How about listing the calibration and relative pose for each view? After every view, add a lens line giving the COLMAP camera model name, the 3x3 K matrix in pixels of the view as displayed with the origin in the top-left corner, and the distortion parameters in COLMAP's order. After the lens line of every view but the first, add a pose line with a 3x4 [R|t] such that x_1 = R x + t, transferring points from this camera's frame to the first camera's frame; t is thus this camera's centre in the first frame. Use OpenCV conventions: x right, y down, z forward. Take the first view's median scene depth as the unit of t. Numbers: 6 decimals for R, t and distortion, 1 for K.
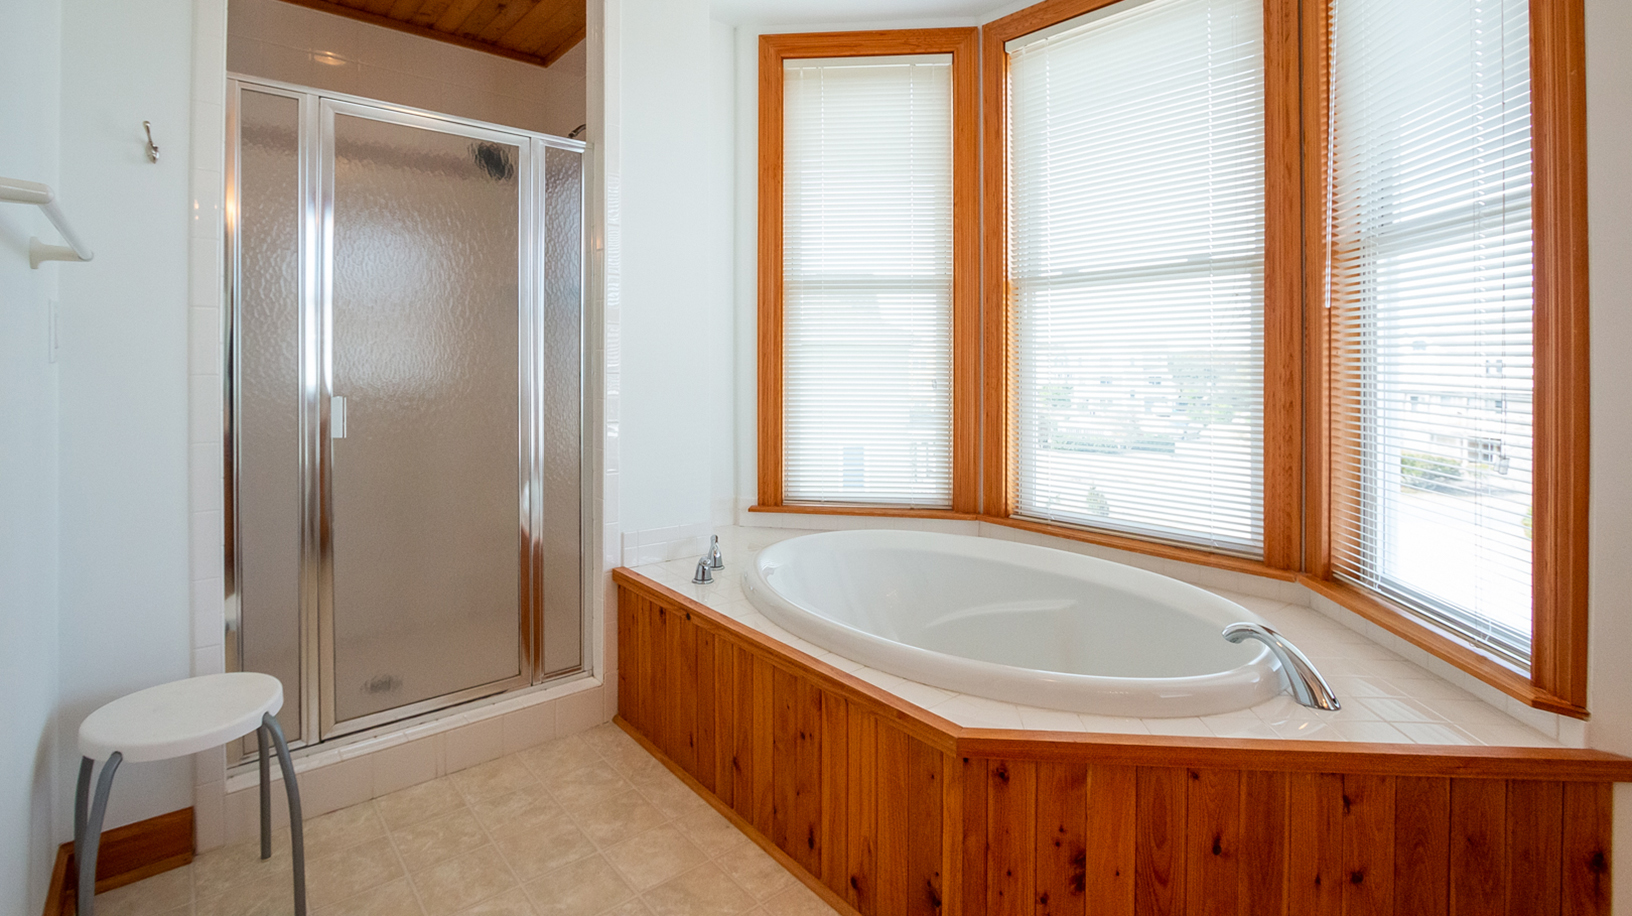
lens RADIAL K [[747.7, 0, 815.3], [0, 747.7, 362.3], [0, 0, 1]] dist [-0.012122, 0.000511]
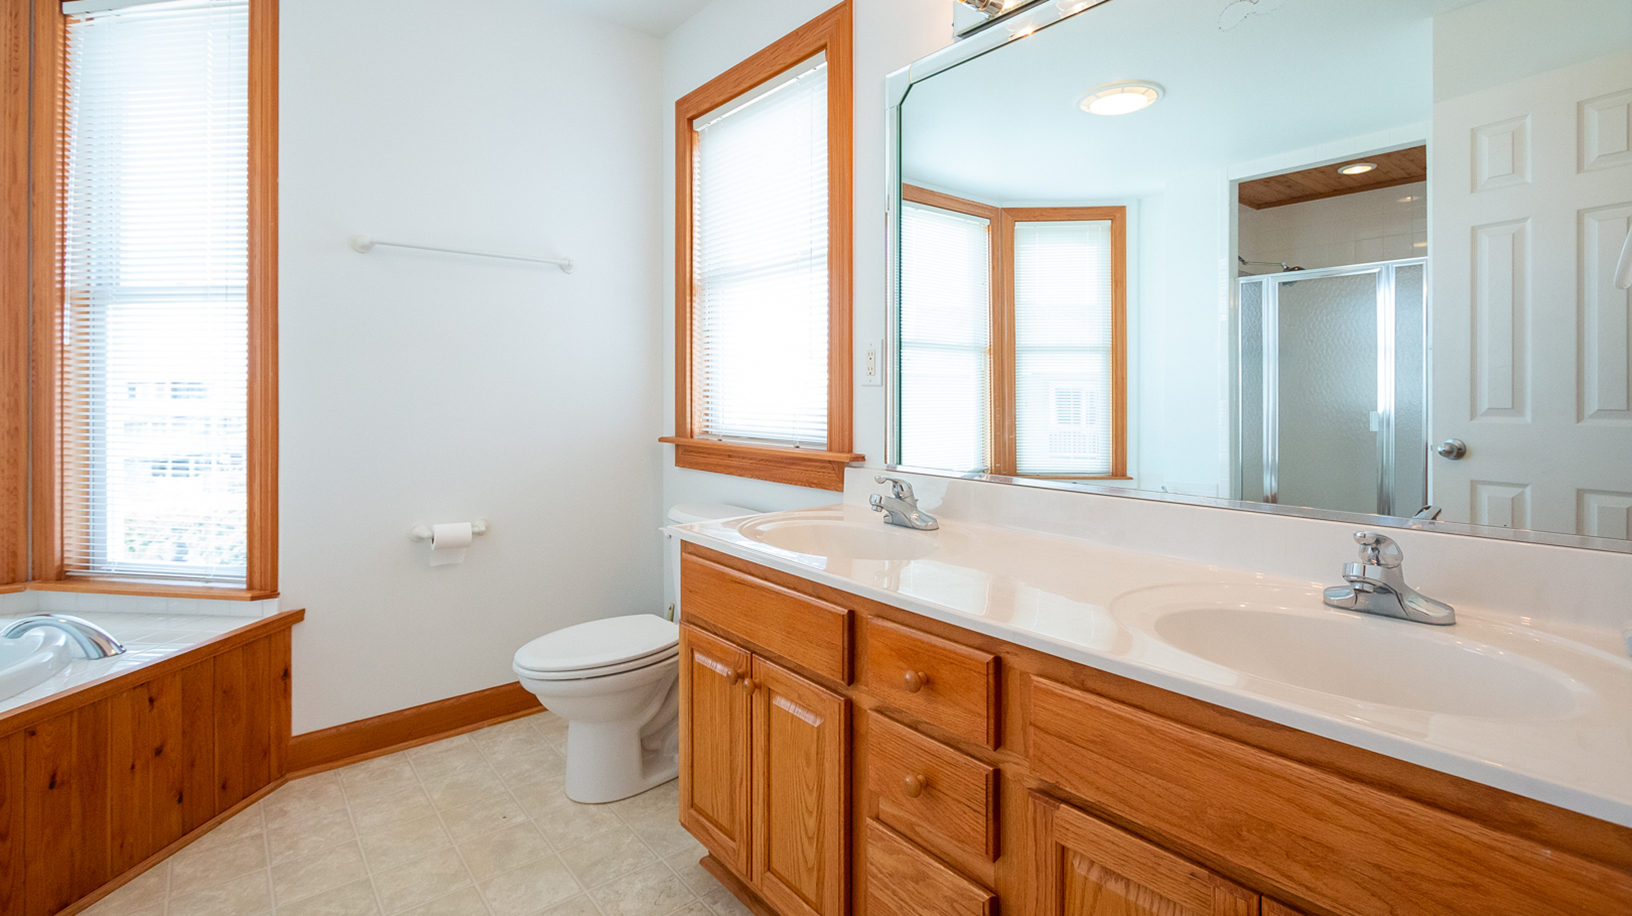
lens RADIAL K [[751.2, 0, 815.7], [0, 751.2, 392.8], [0, 0, 1]] dist [-0.000754, -0.000181]
pose [[0.018330, 0.001575, 0.999831, -0.670650], [-0.004549, 0.999989, -0.001492, -0.001561], [-0.999822, -0.004521, 0.018337, -0.286998]]
